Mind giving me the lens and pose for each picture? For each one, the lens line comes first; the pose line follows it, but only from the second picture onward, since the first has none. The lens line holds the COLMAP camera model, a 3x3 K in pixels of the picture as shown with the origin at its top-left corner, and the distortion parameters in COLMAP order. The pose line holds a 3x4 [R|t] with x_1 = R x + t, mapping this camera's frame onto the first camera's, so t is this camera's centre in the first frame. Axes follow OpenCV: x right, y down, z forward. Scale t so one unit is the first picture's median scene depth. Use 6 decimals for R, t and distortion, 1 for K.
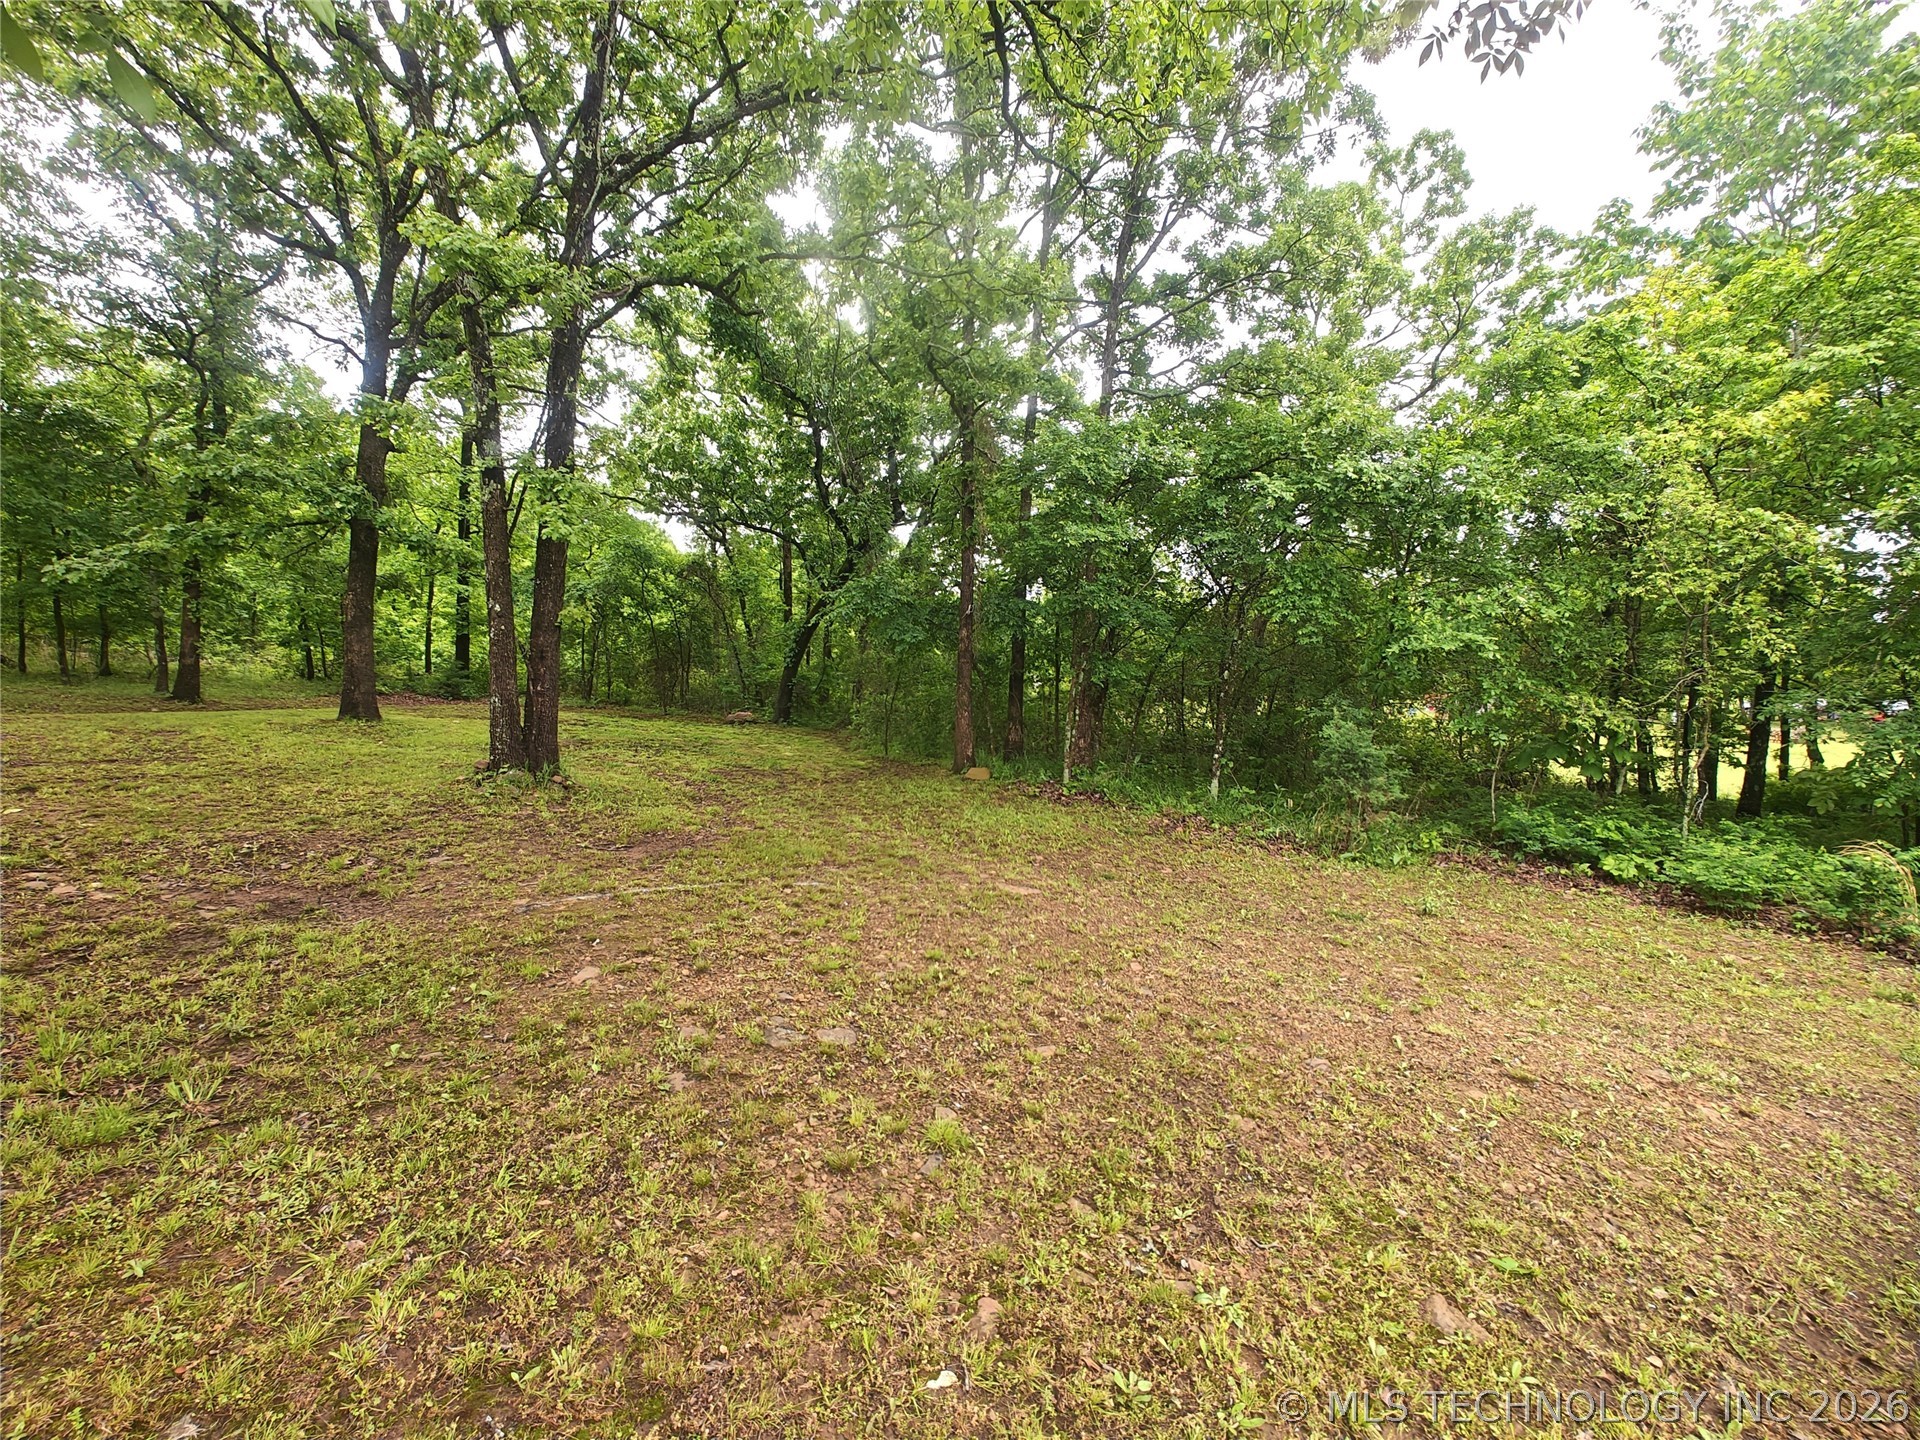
lens RADIAL K [[813.8, 0, 951.9], [0, 813.8, 725.7], [0, 0, 1]] dist [0.009615, 0.000029]
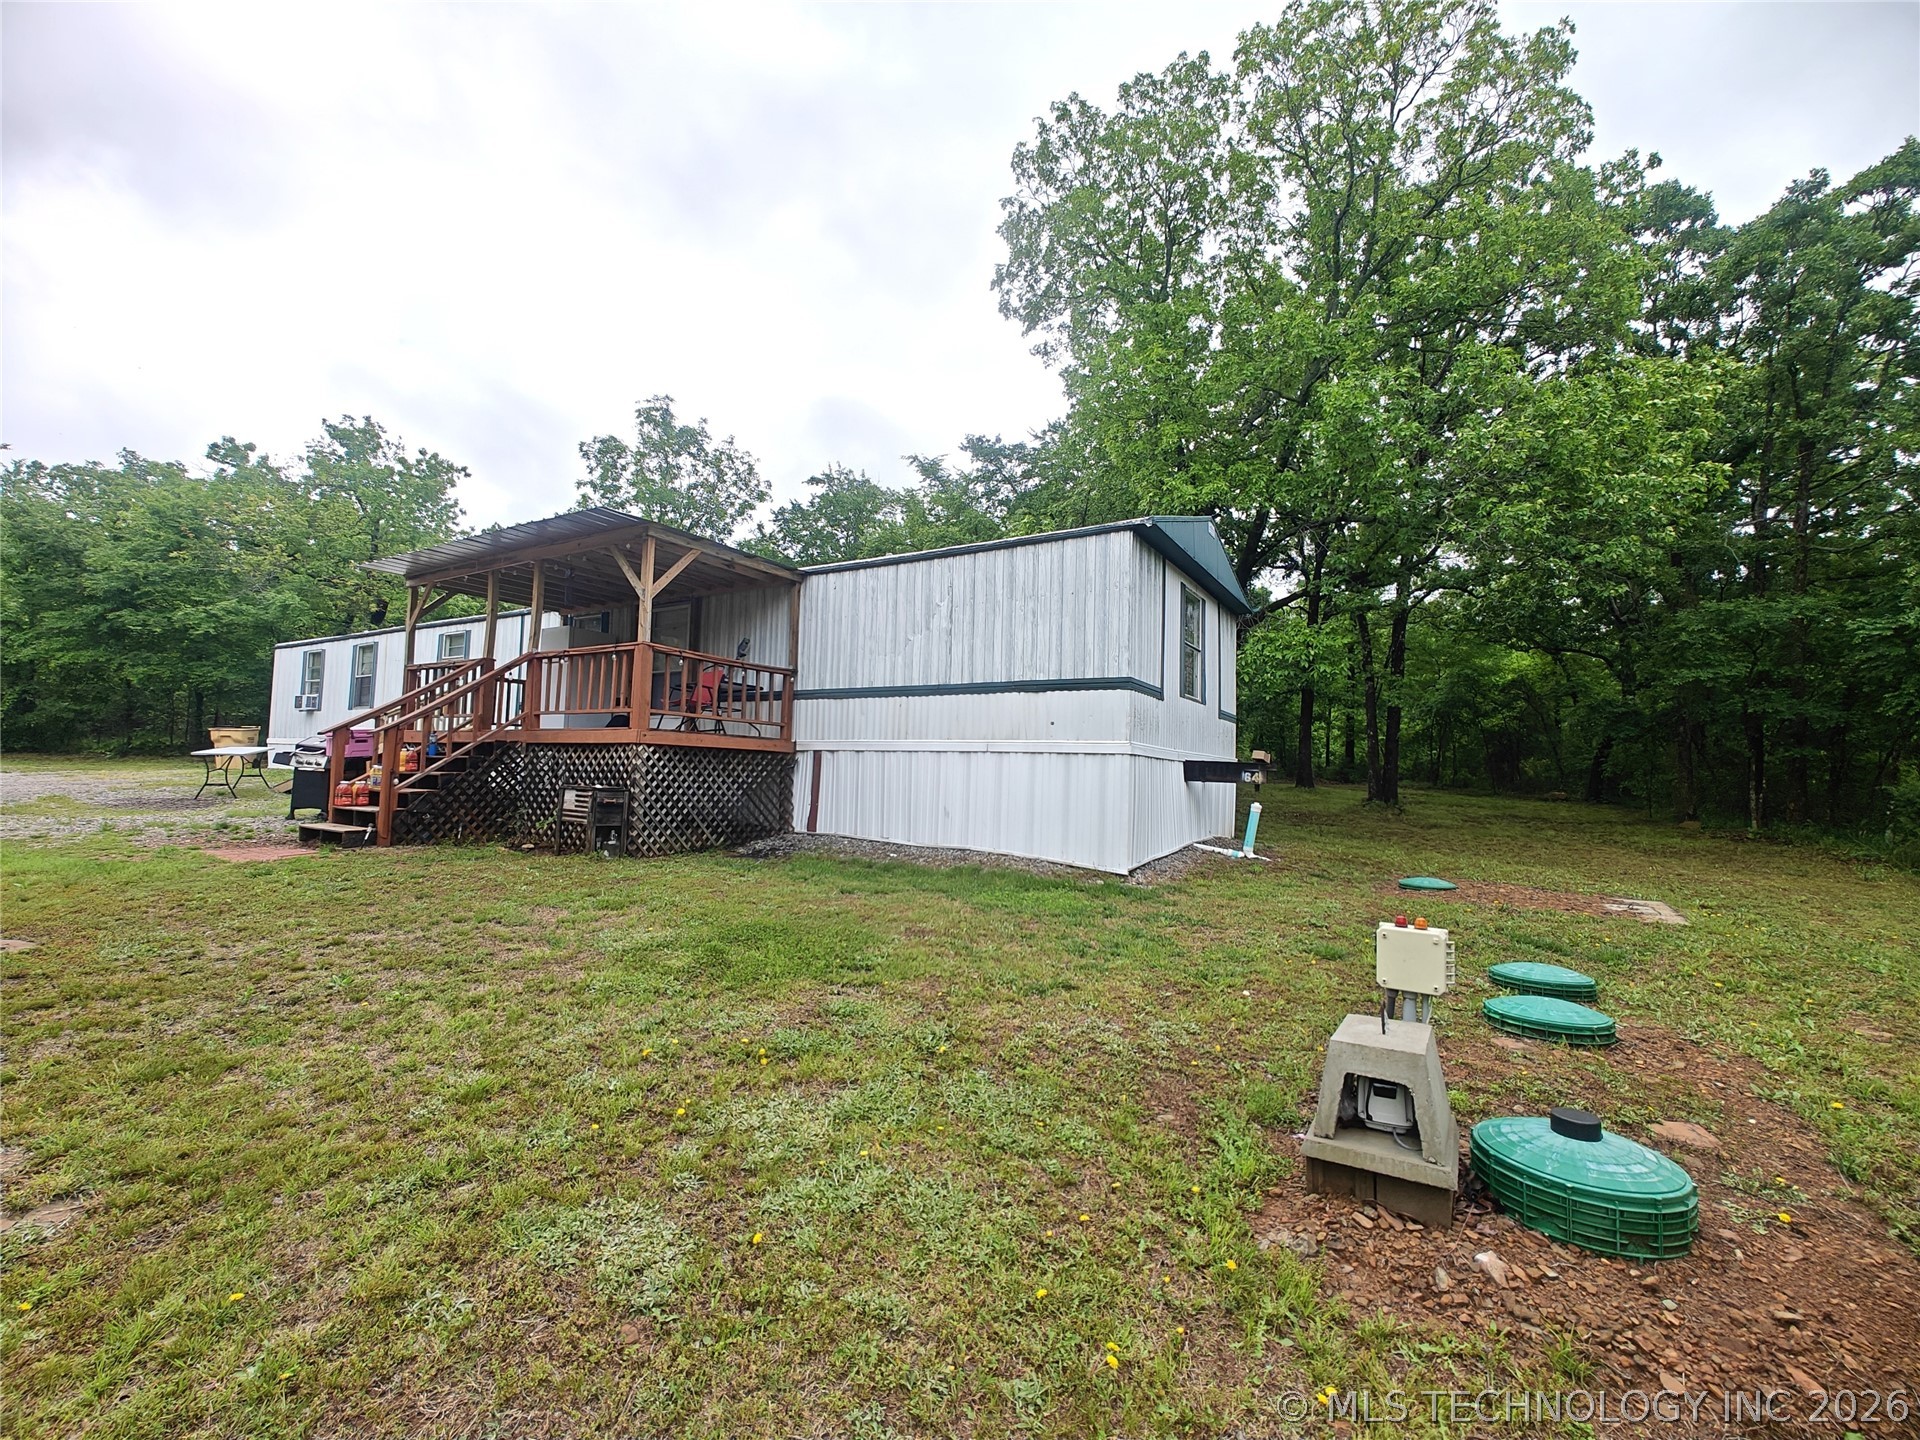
lens RADIAL K [[813.8, 0, 951.9], [0, 813.8, 725.7], [0, 0, 1]] dist [0.009615, 0.000029]
pose [[0.554518, -0.053313, -0.830462, 0.392772], [-0.046459, 0.994406, -0.094860, 0.062053], [0.830874, 0.091184, 0.548940, -0.701457]]
